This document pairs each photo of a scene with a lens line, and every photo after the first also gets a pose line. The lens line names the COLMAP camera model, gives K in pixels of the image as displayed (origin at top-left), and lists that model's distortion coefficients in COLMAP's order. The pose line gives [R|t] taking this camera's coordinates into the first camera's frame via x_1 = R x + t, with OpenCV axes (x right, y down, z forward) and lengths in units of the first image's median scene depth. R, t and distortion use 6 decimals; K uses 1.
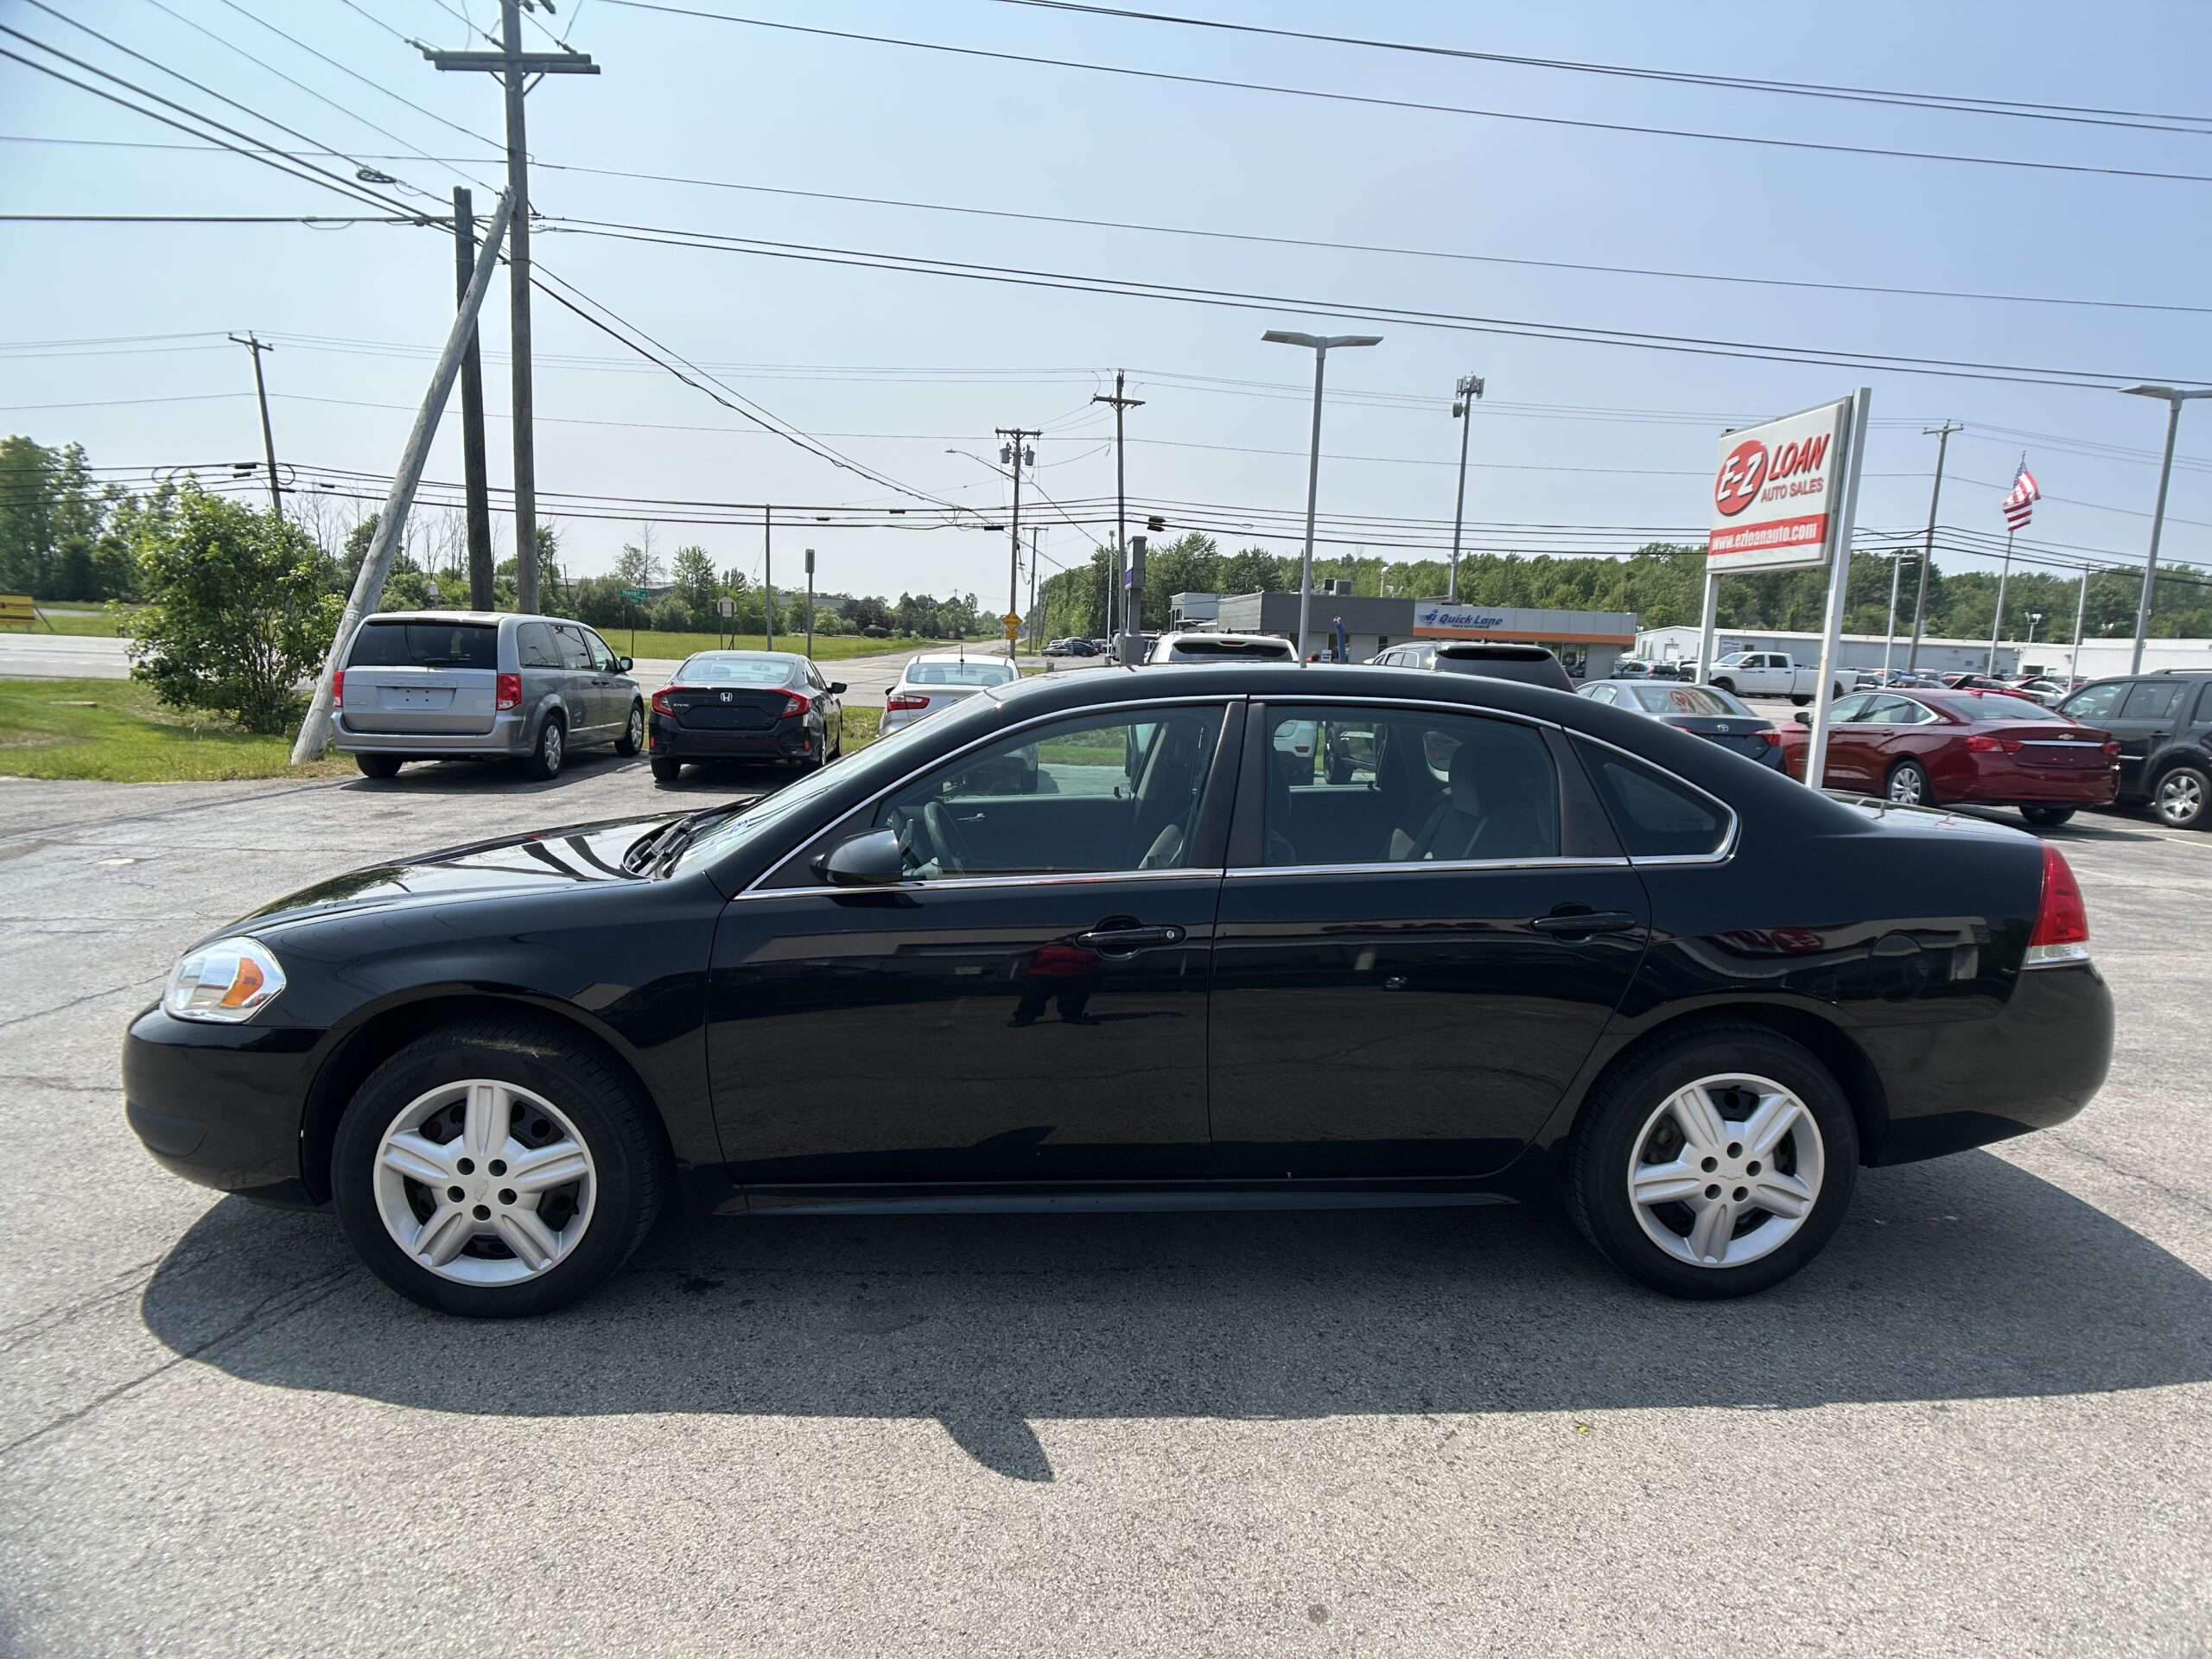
lens RADIAL K [[1250.0, 0, 1156.3], [0, 1250.0, 821.9], [0, 0, 1]] dist [-0.013515, 0.004048]
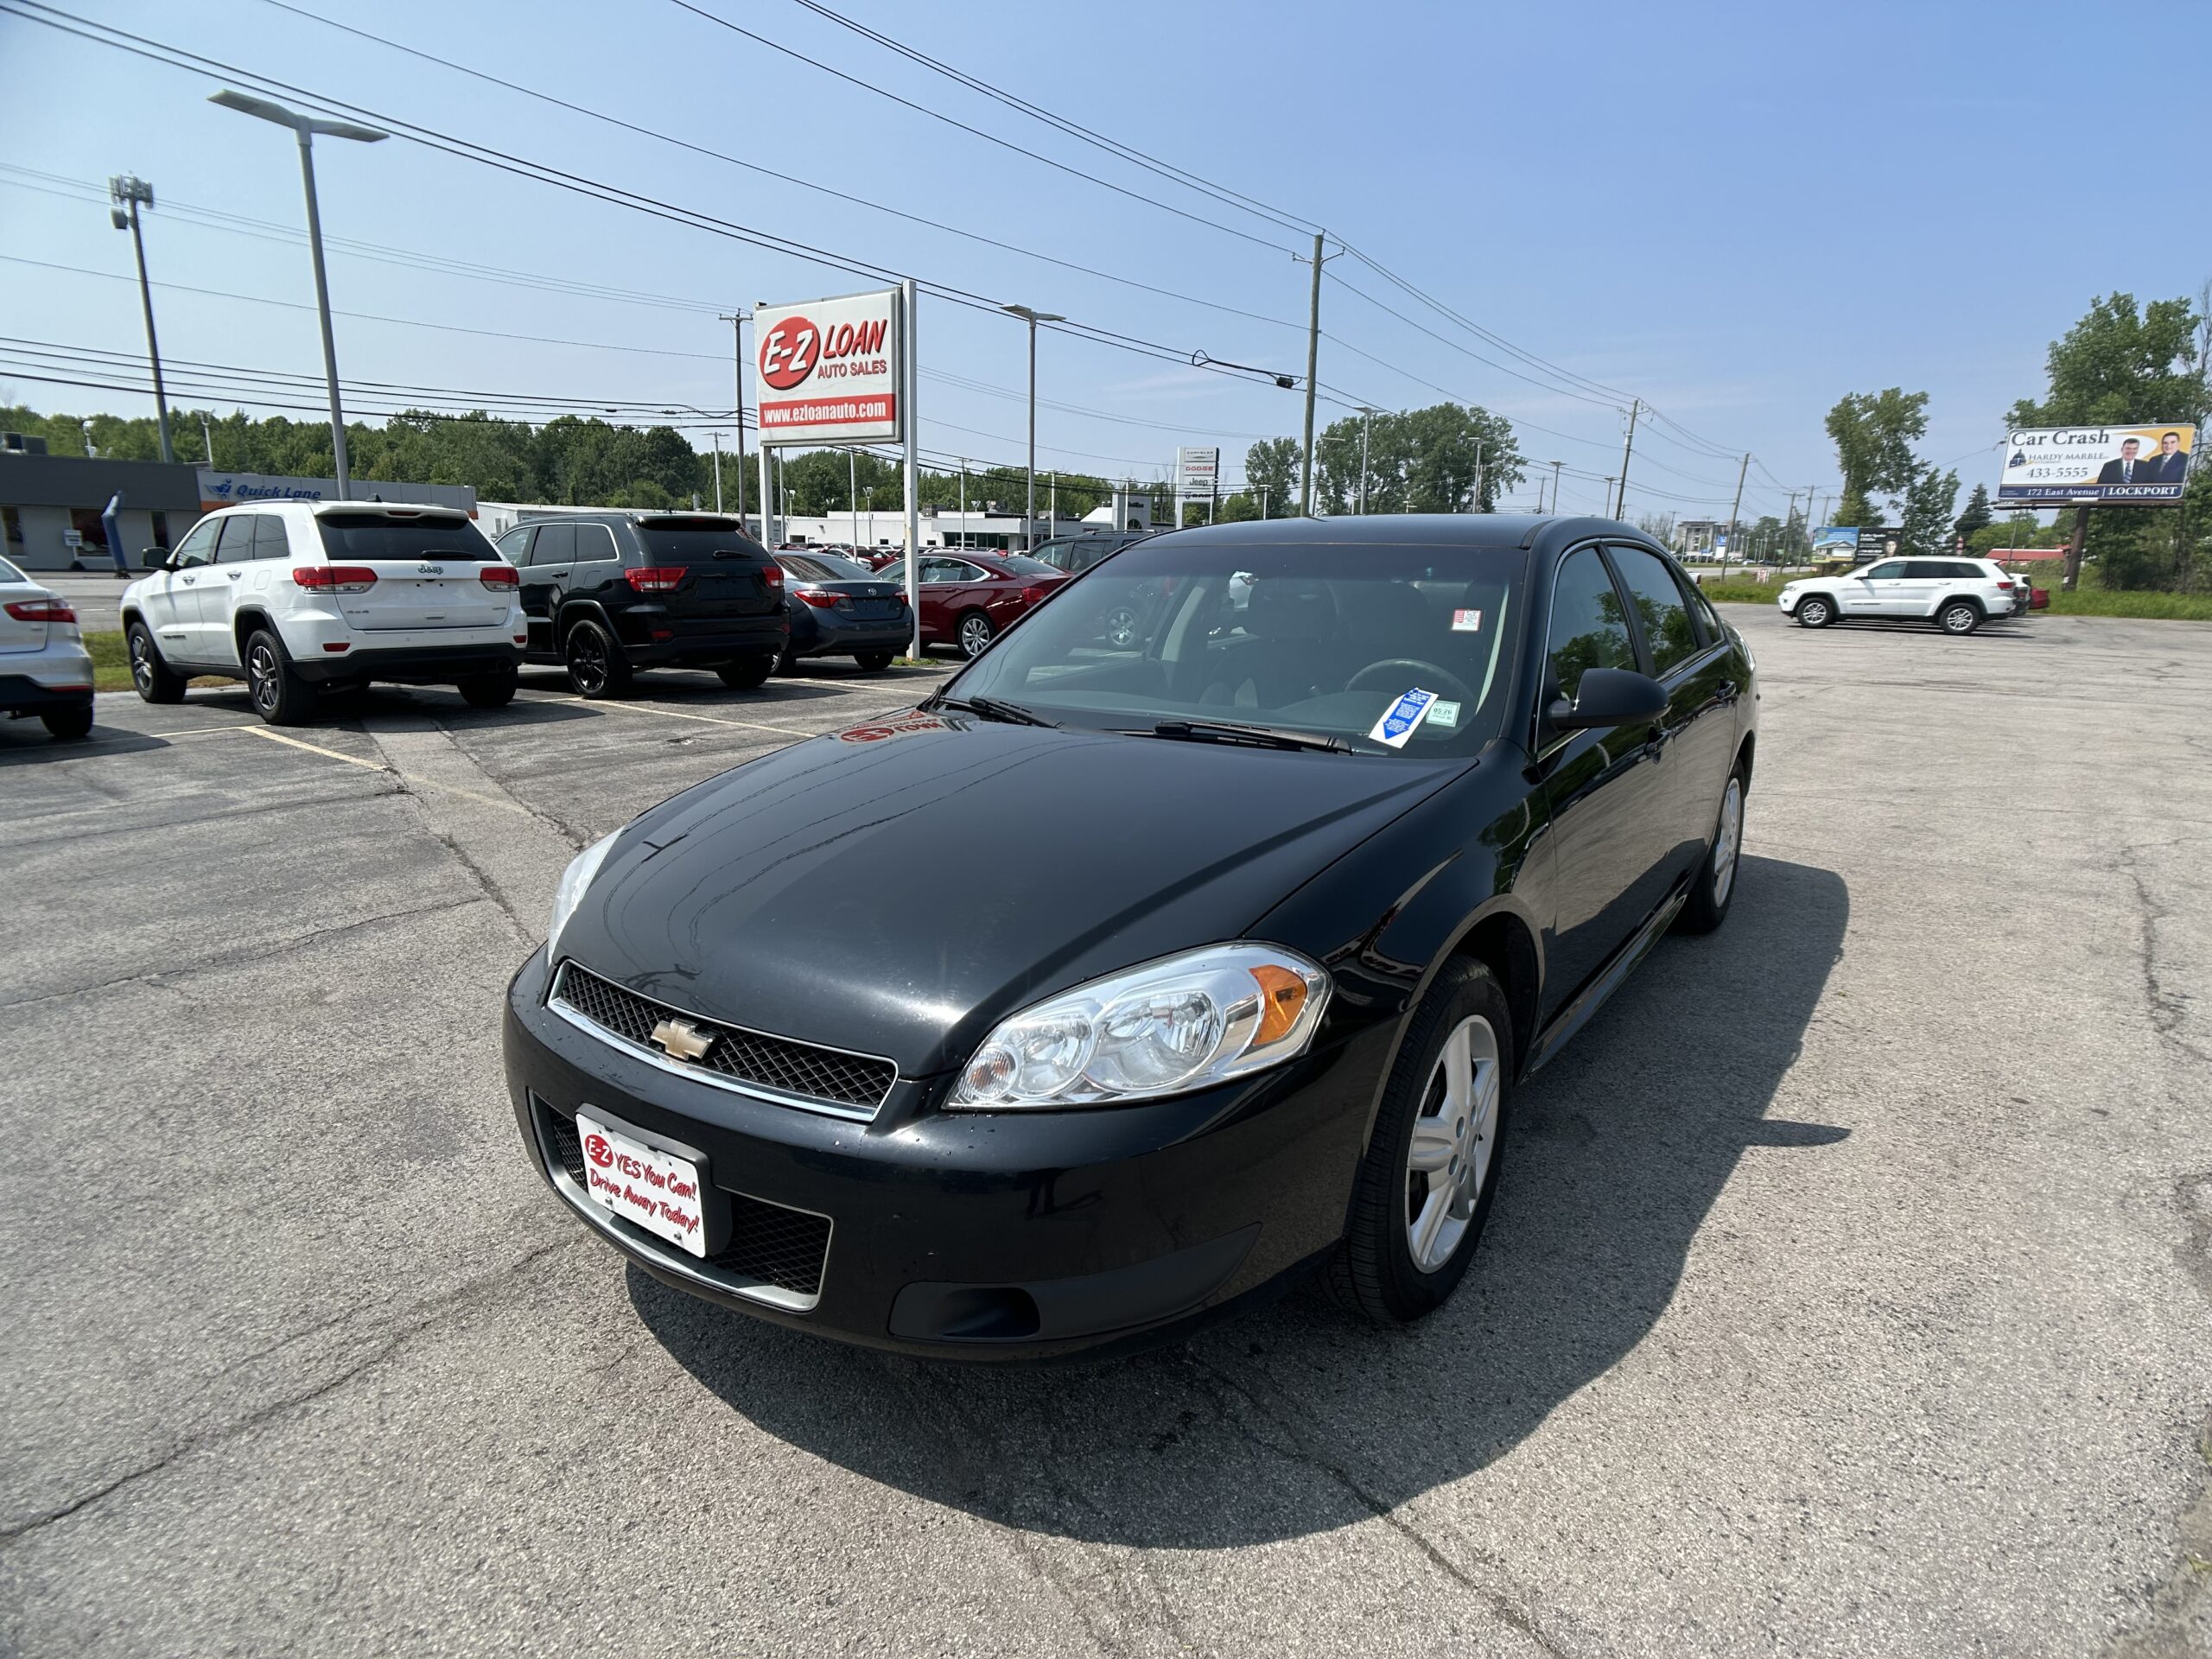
lens RADIAL K [[1250.0, 0, 1135.3], [0, 1250.0, 818.1], [0, 0, 1]] dist [-0.013515, 0.004048]
pose [[0.620070, -0.188541, 0.761555, -0.229070], [0.117158, 0.982062, 0.147741, -0.012911], [-0.775750, -0.002388, 0.631036, 0.114455]]
